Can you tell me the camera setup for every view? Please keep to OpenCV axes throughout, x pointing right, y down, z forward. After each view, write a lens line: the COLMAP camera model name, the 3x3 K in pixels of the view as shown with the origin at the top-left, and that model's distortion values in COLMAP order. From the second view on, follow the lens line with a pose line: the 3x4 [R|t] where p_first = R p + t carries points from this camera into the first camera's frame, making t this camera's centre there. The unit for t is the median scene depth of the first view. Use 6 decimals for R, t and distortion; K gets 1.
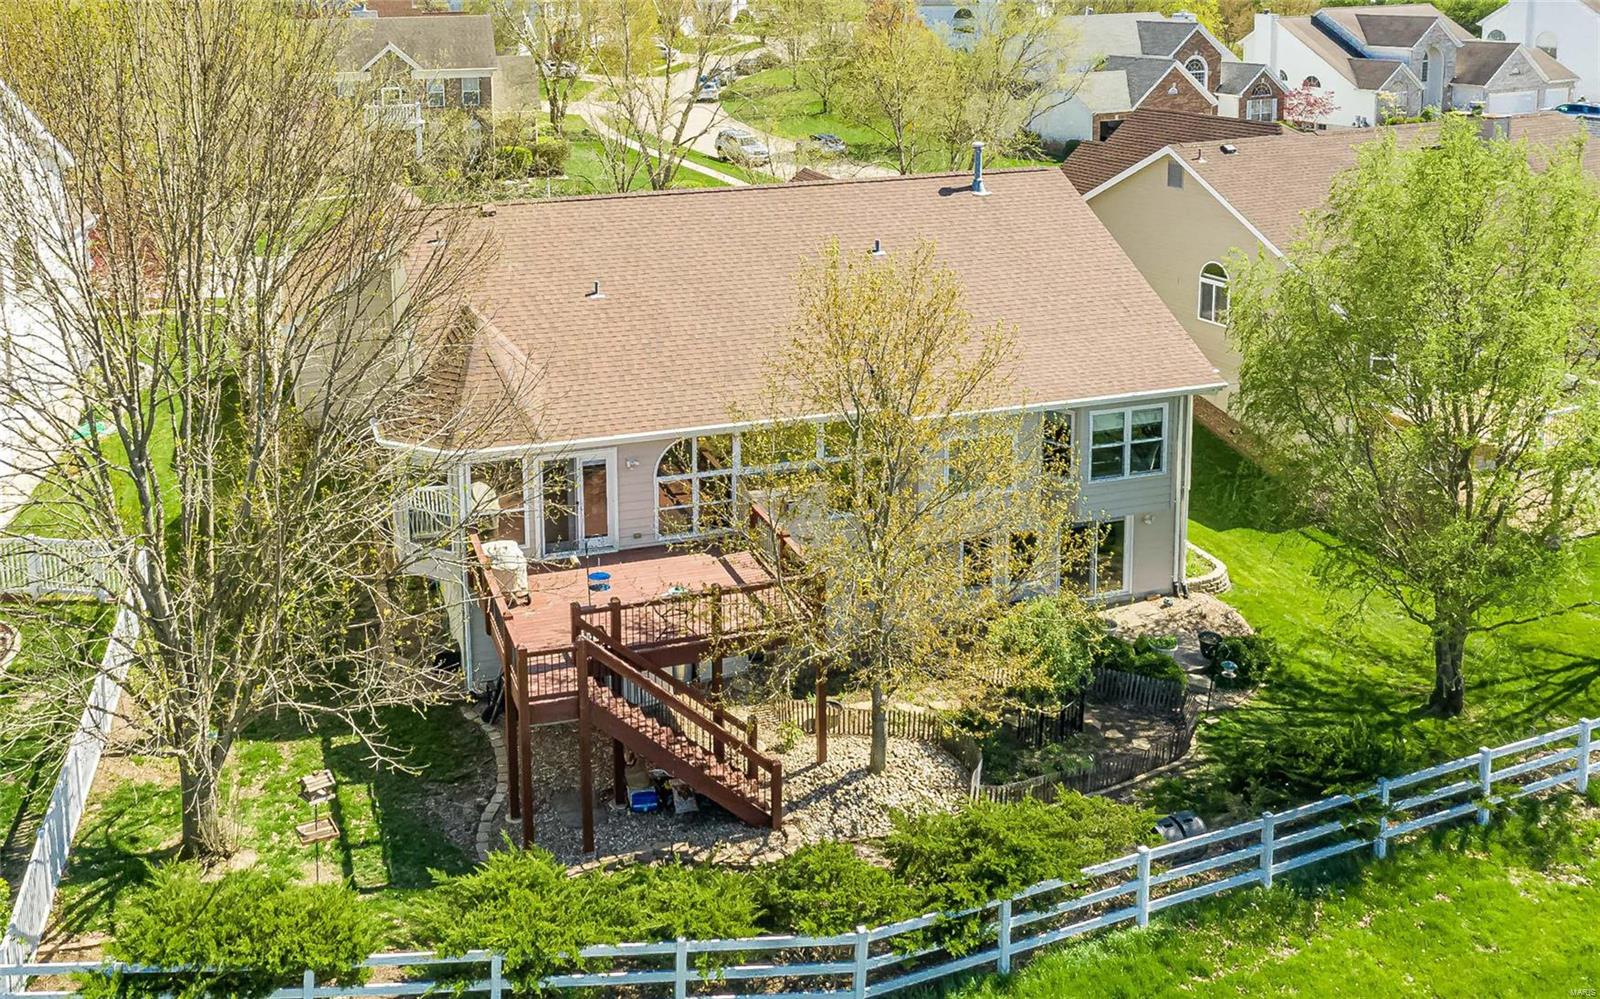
lens RADIAL K [[1402.0, 0, 691.1], [0, 1402.0, 496.2], [0, 0, 1]] dist [-0.003988, 0.000782]
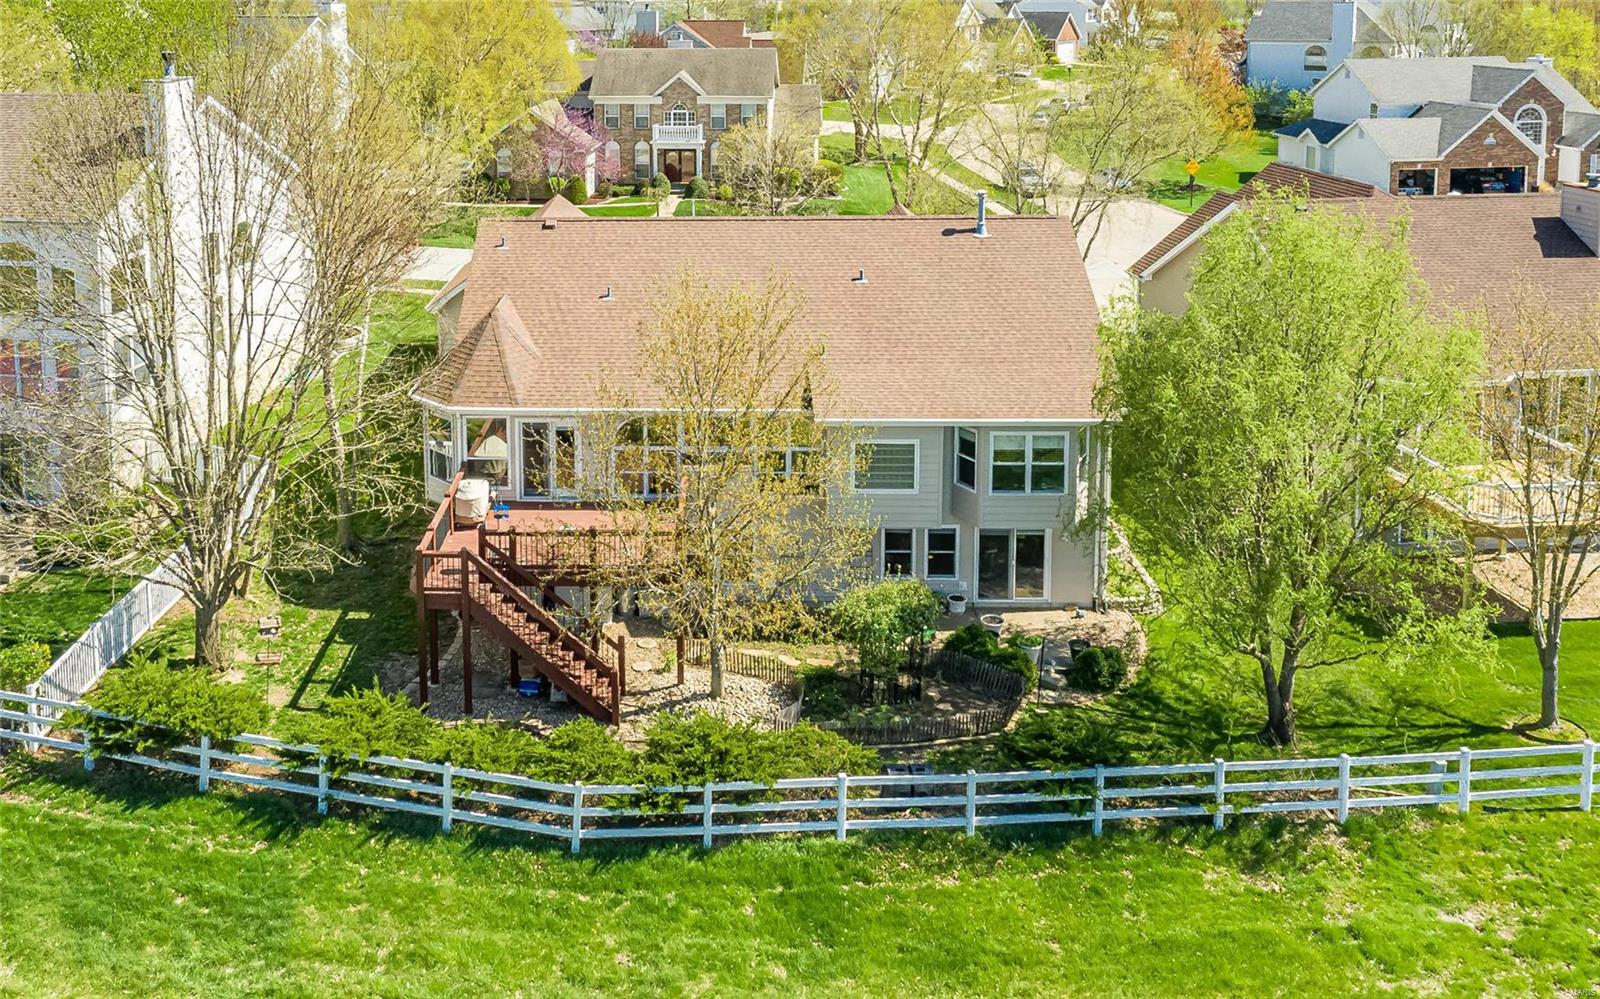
lens RADIAL K [[1402.0, 0, 691.1], [0, 1402.0, 496.2], [0, 0, 1]] dist [-0.003988, 0.000782]
pose [[0.947054, 0.117798, -0.298684, 0.461541], [-0.119818, 0.992728, 0.011609, 0.009116], [0.297879, 0.024793, 0.954281, -0.187825]]
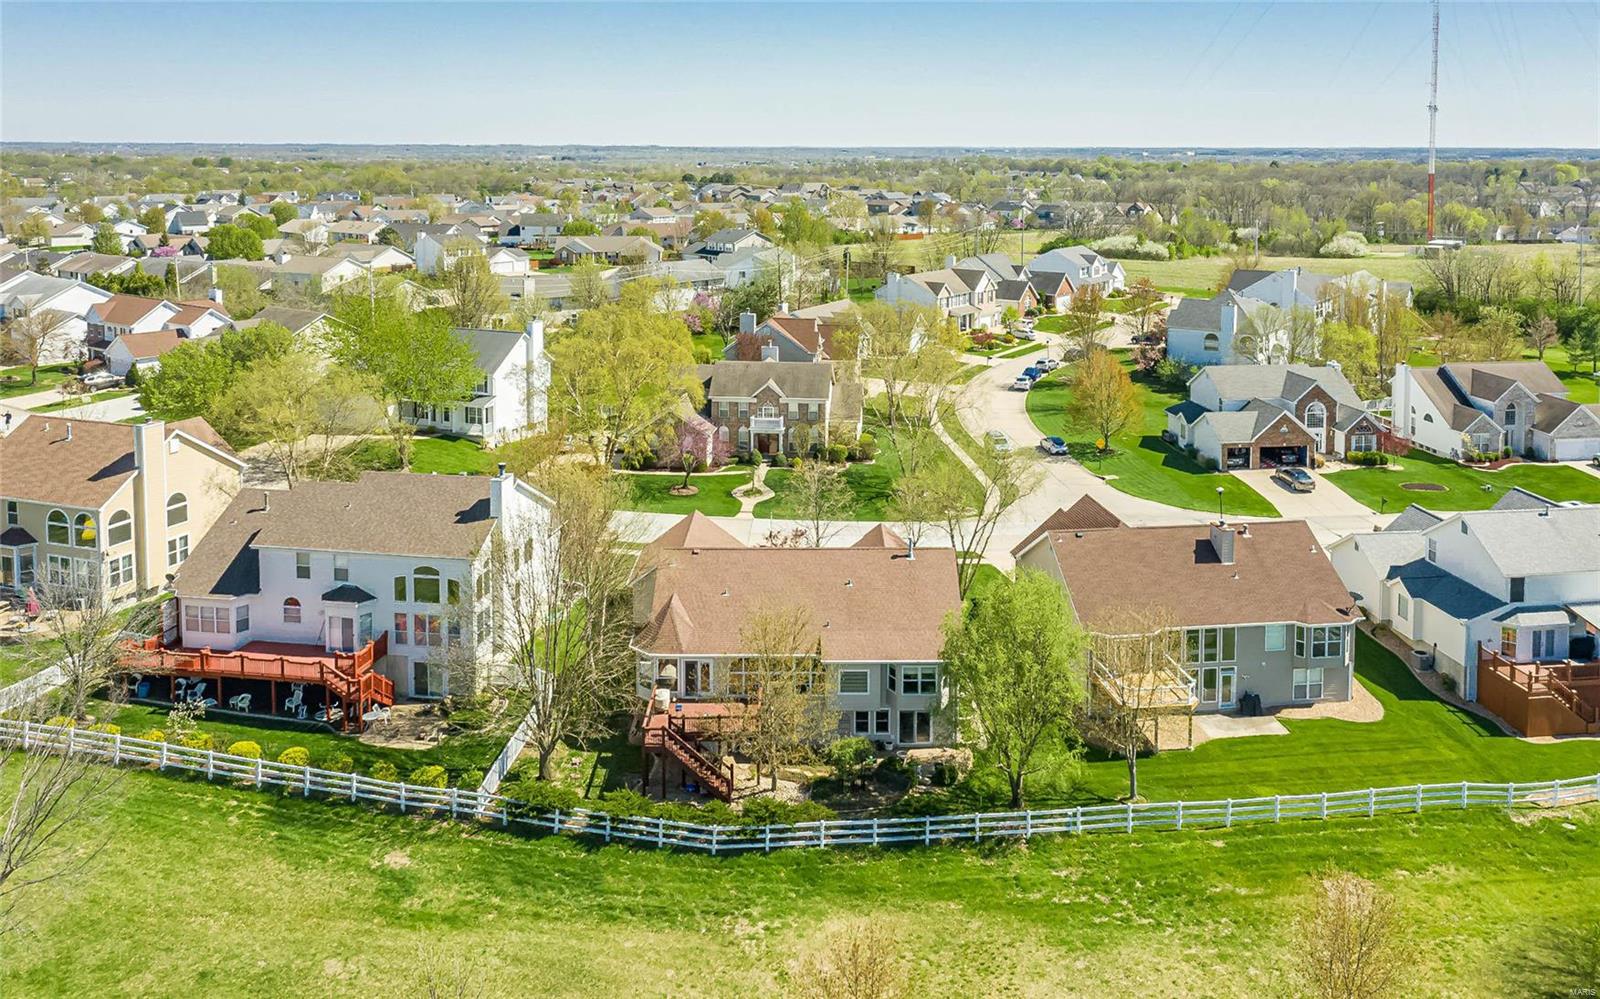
lens RADIAL K [[1391.5, 0, 874.3], [0, 1391.5, 462.3], [0, 0, 1]] dist [0.006616, 0.001924]
pose [[0.963323, 0.087626, -0.253635, 0.972979], [-0.114480, 0.989053, -0.093106, -0.215147], [0.242700, 0.118727, 0.962809, -1.697511]]
